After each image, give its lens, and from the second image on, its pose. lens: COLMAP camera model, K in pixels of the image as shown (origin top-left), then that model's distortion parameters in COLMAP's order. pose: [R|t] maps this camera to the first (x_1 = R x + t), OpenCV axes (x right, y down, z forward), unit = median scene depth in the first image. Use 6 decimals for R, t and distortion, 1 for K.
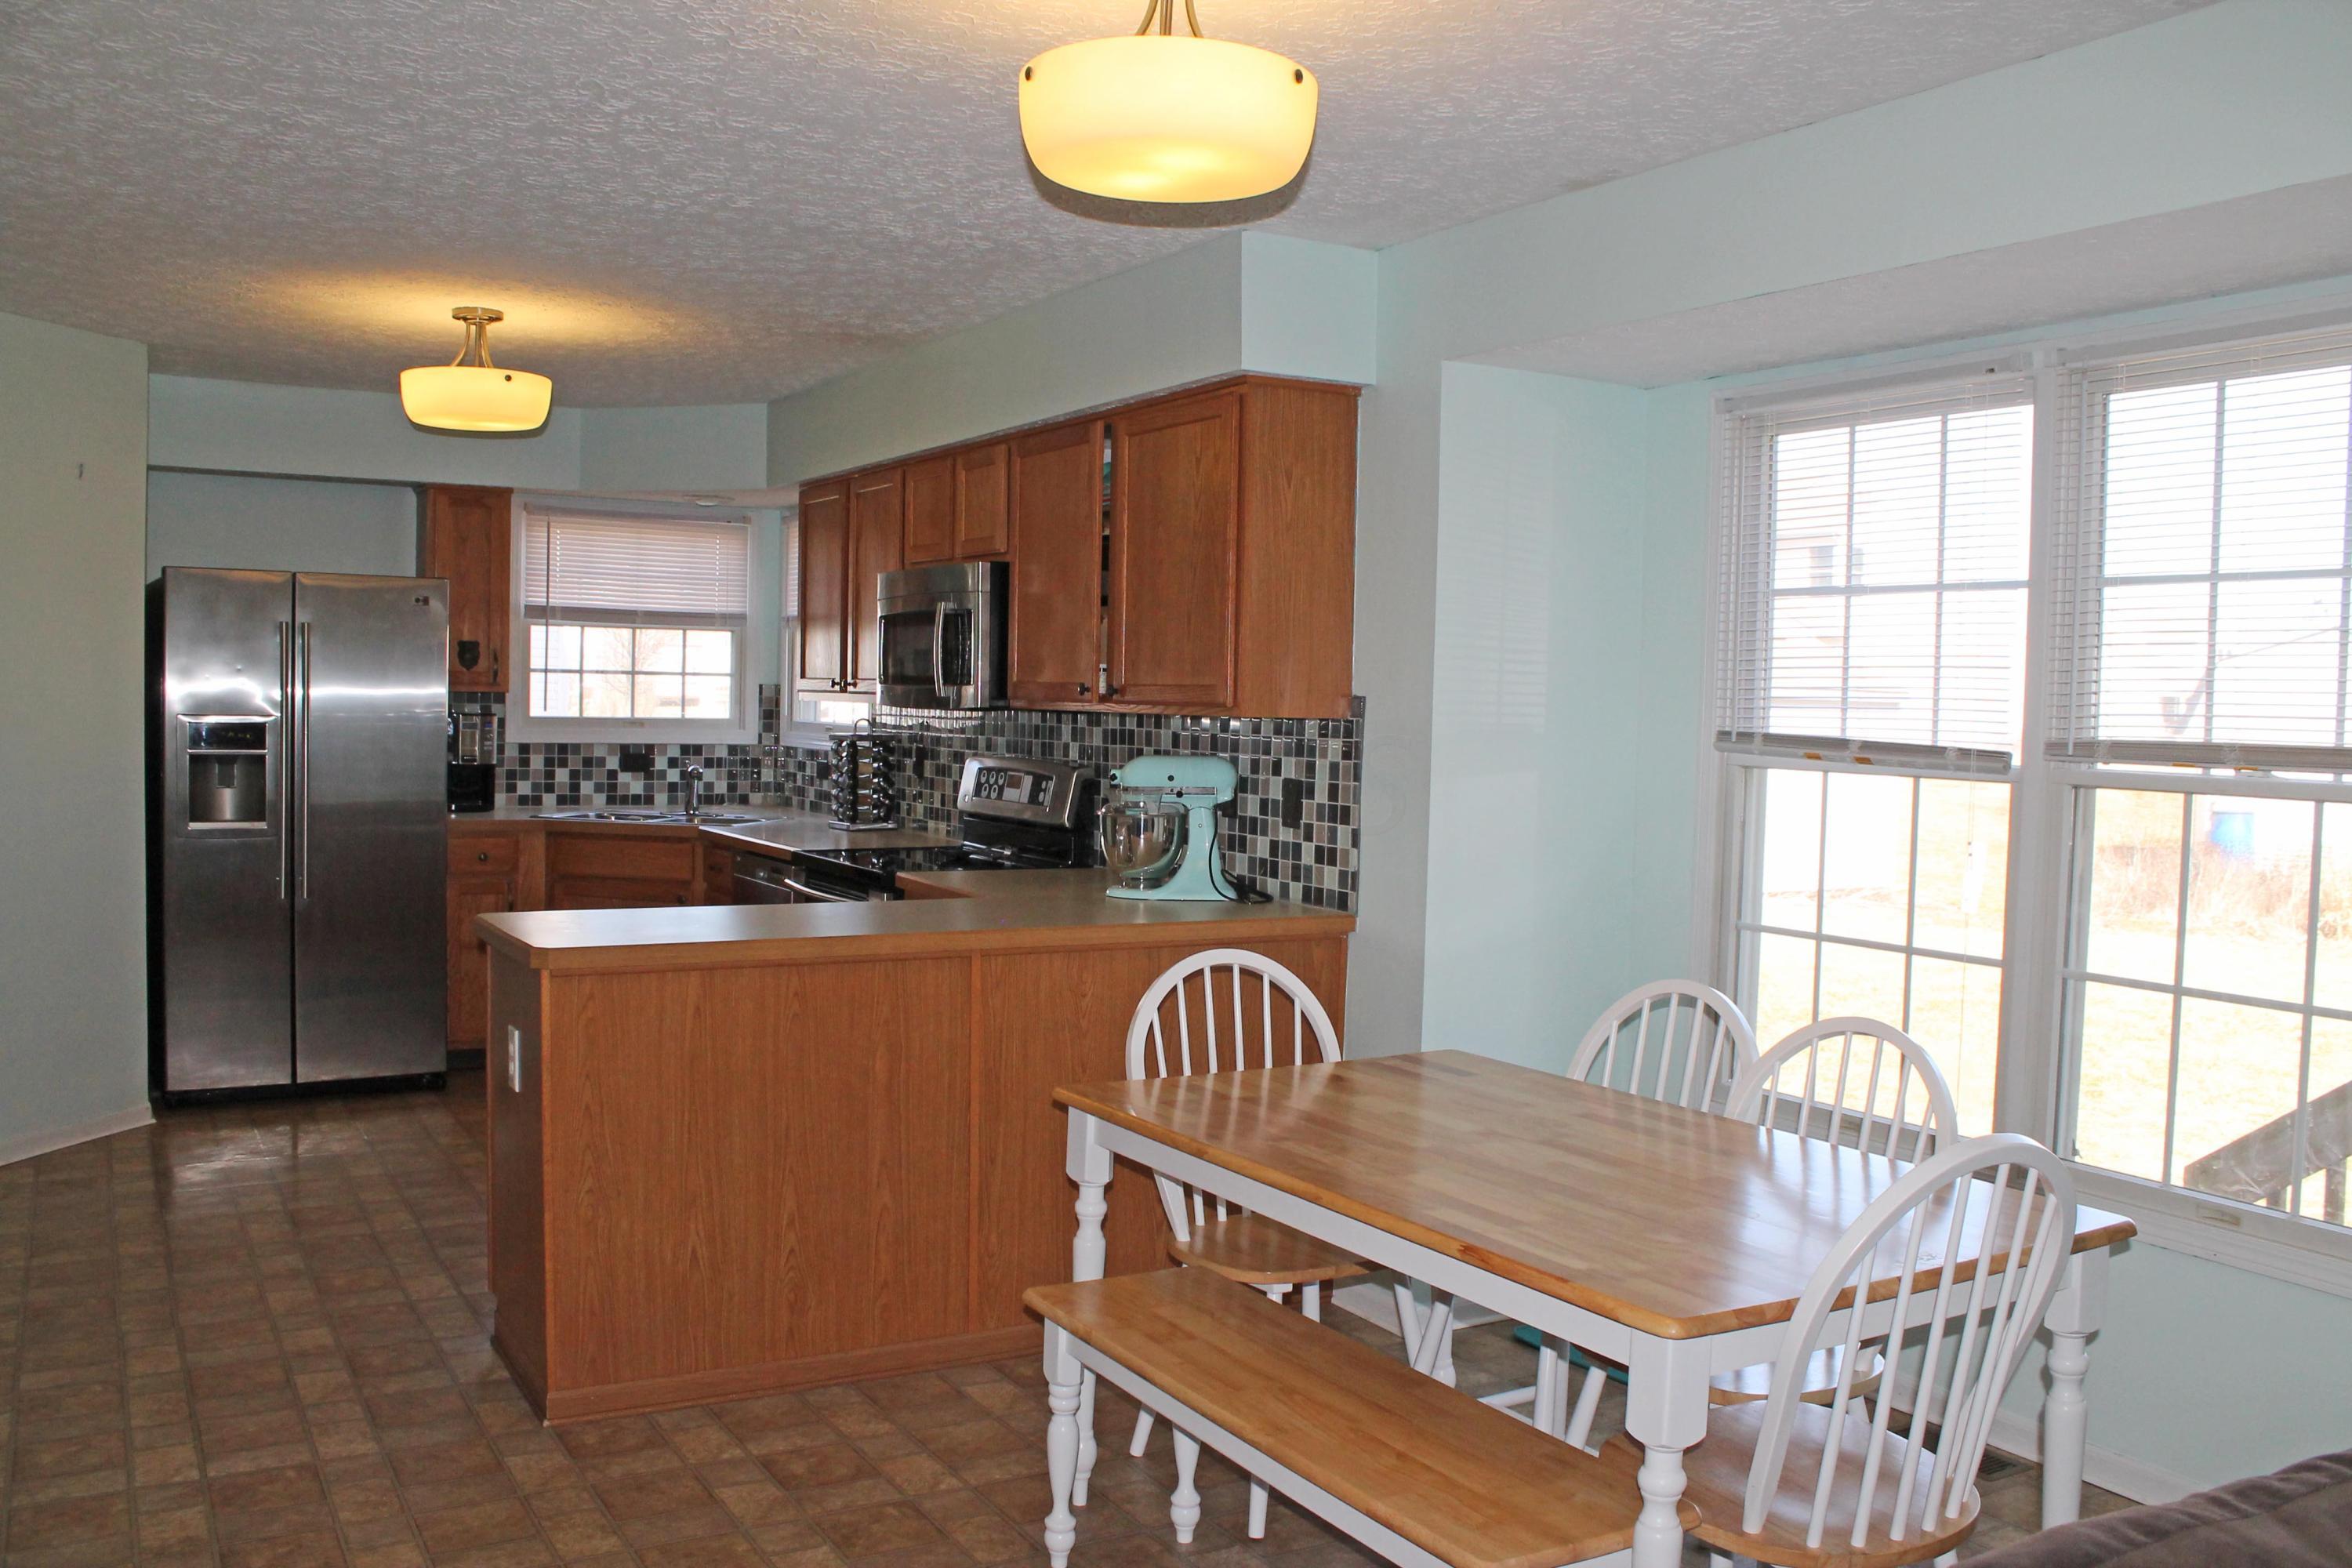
lens RADIAL K [[1976.7, 0, 1187.1], [0, 1976.7, 793.6], [0, 0, 1]] dist [-0.170568, 0.151499]
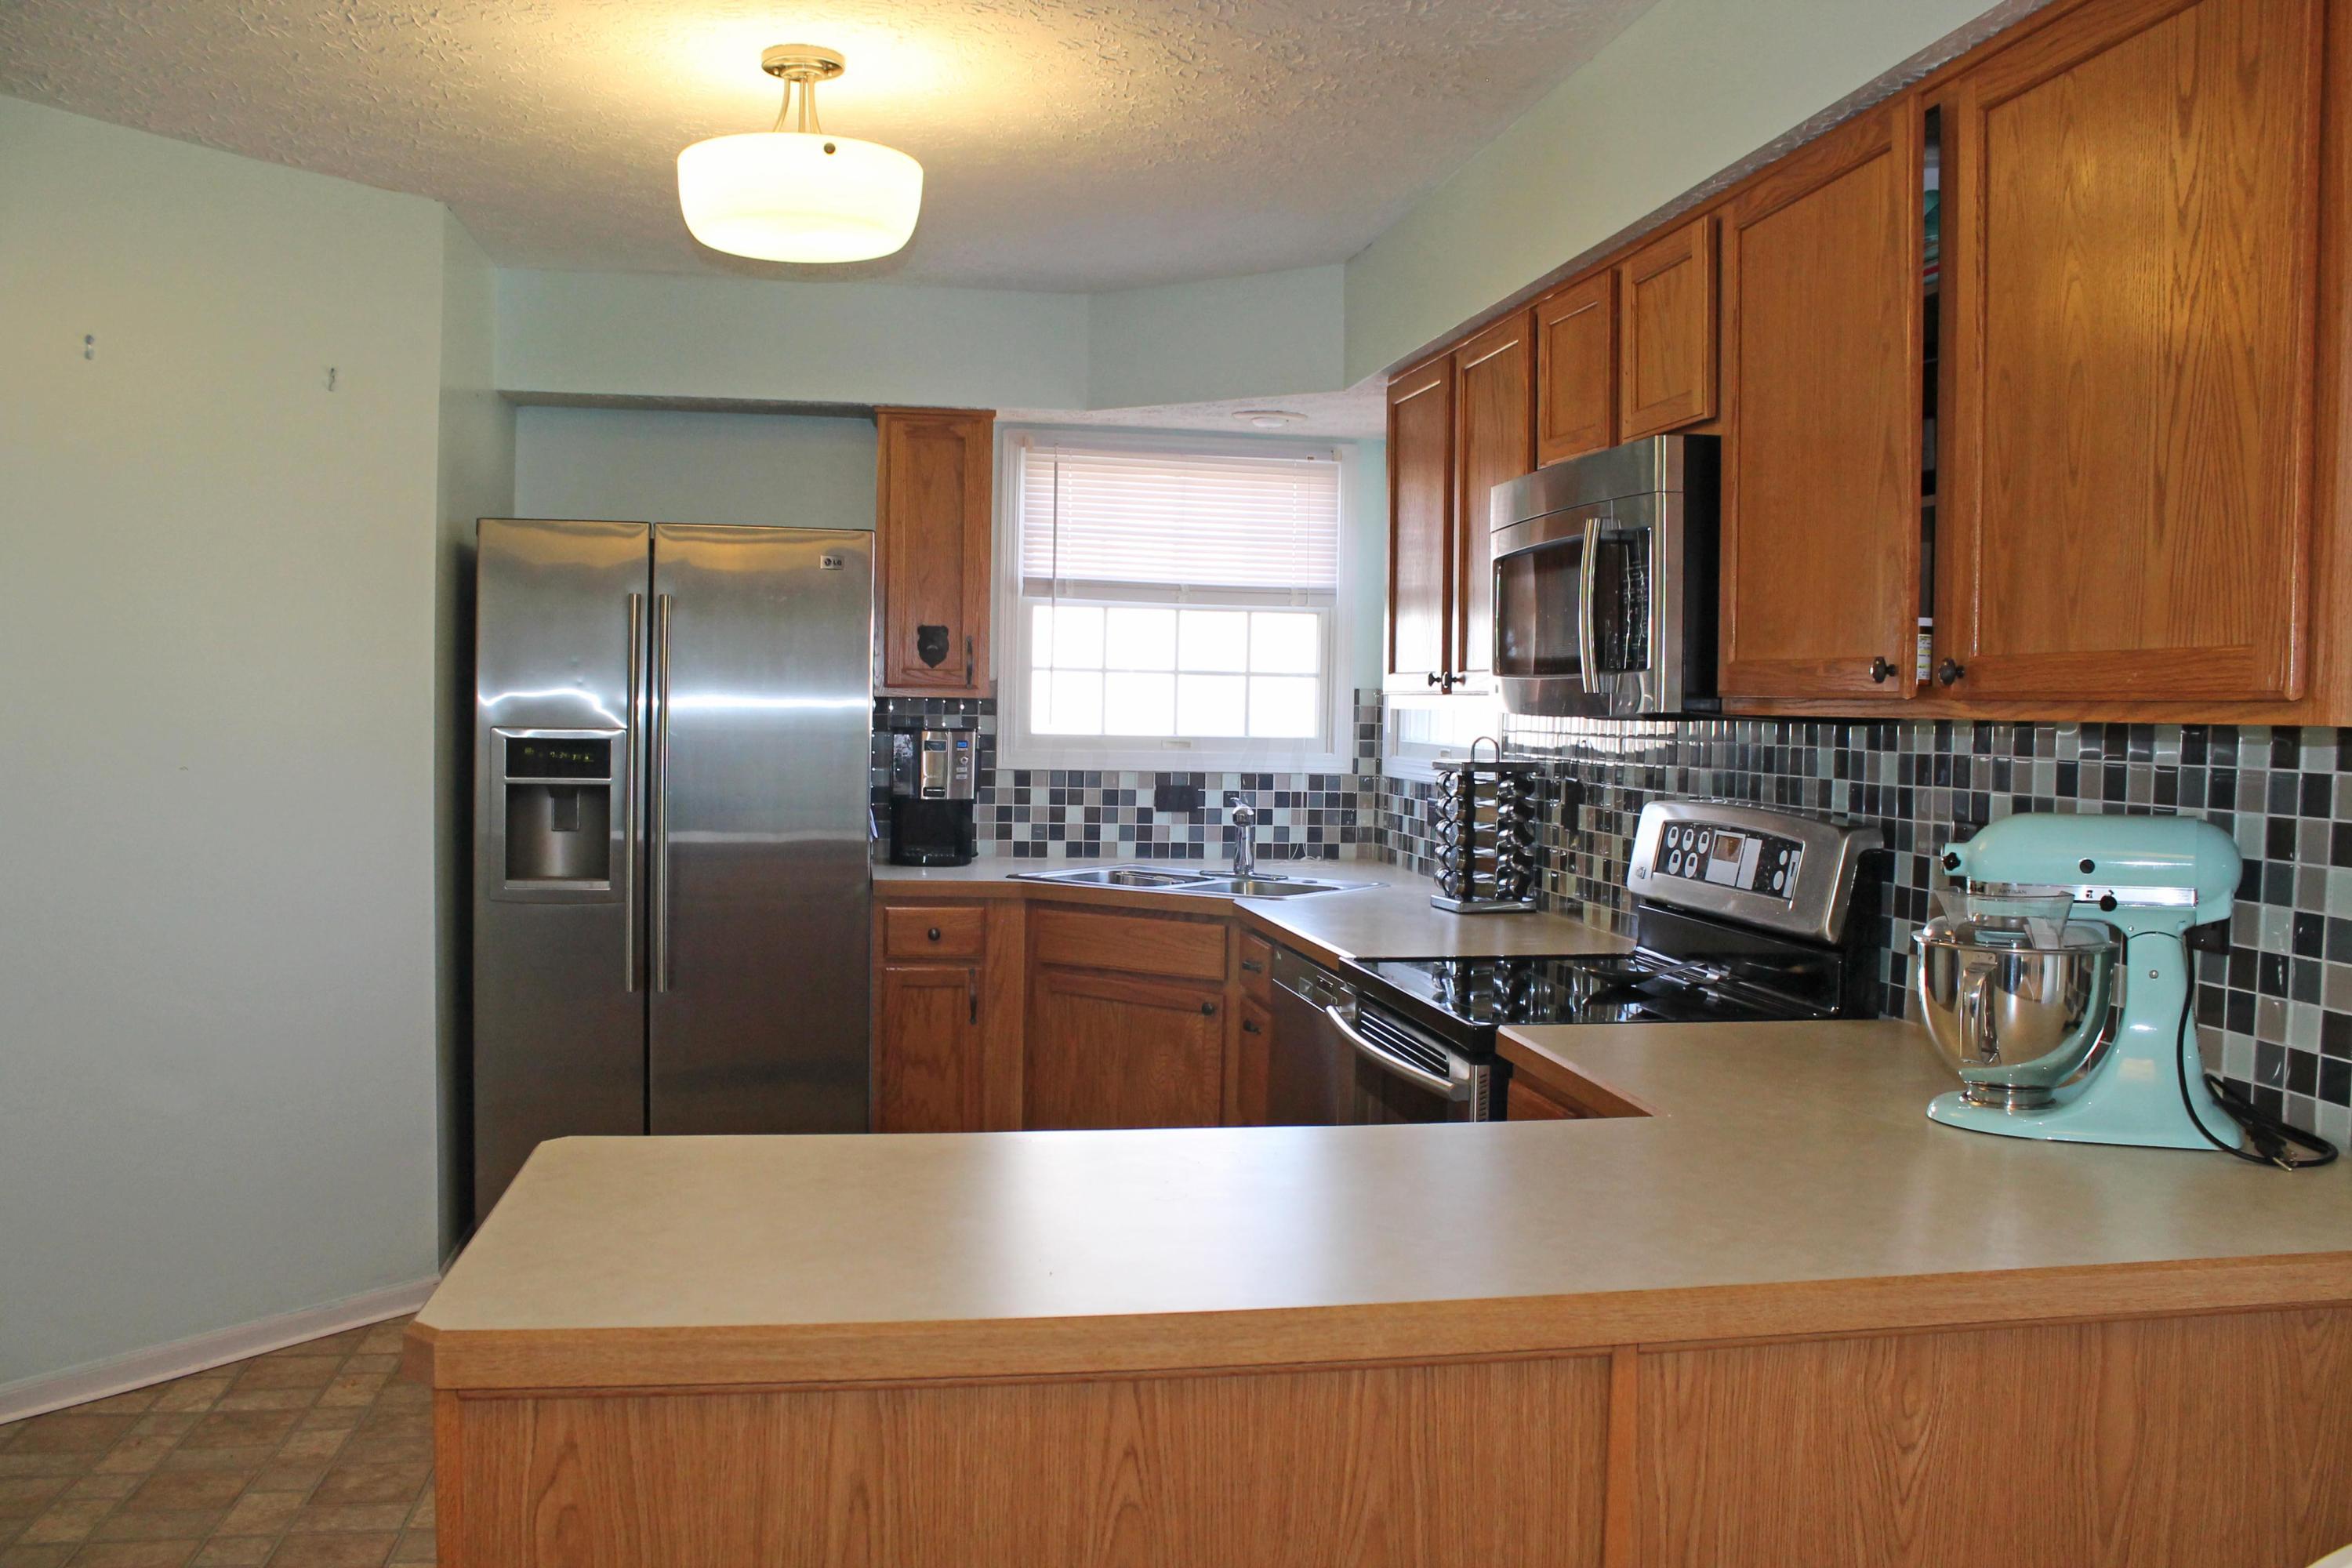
lens RADIAL K [[1976.7, 0, 1187.1], [0, 1976.7, 793.6], [0, 0, 1]] dist [-0.170568, 0.151499]
pose [[0.938418, 0.009808, -0.345363, -0.039388], [-0.014128, 0.999850, -0.009994, -0.013453], [0.345213, 0.014258, 0.938416, 0.417628]]
